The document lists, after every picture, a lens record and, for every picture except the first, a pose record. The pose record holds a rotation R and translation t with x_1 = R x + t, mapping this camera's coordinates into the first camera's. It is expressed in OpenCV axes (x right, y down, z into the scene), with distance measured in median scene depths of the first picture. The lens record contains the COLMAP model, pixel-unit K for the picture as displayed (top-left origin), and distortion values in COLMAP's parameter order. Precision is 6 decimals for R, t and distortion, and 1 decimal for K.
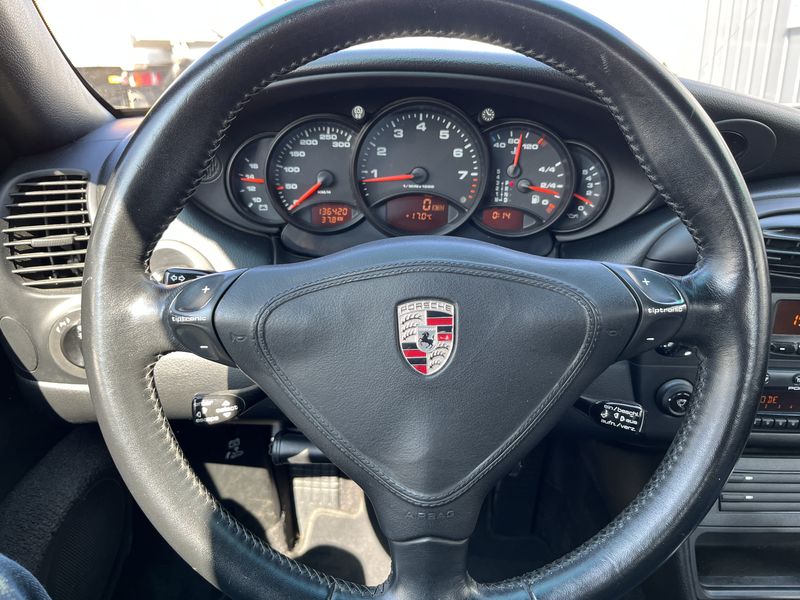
lens RADIAL K [[597.2, 0, 399.4], [0, 597.2, 302.0], [0, 0, 1]] dist [0.031310, -0.045255]
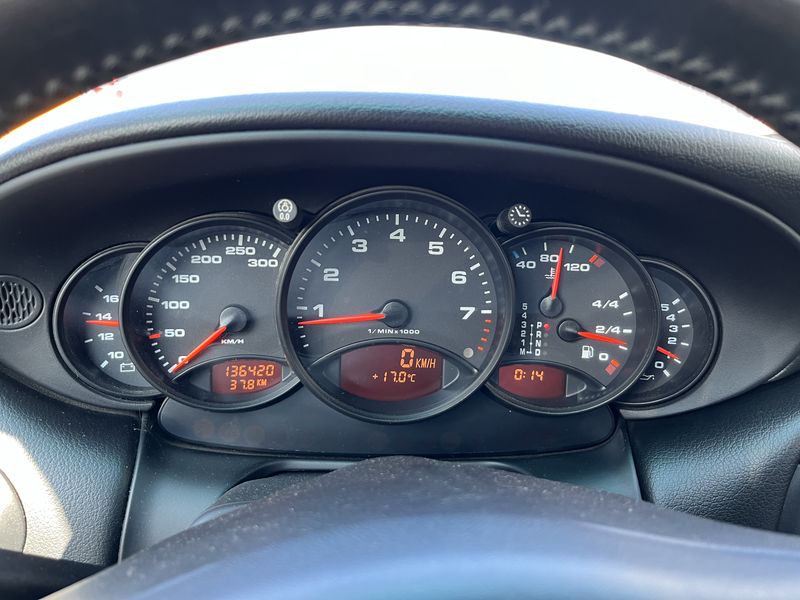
lens RADIAL K [[597.2, 0, 401.8], [0, 597.2, 299.0], [0, 0, 1]] dist [0.031310, -0.045255]
pose [[0.998188, -0.002380, 0.060121, 0.004481], [0.012701, 0.985037, -0.171875, -0.124371], [-0.058813, 0.172327, 0.983282, 0.414333]]
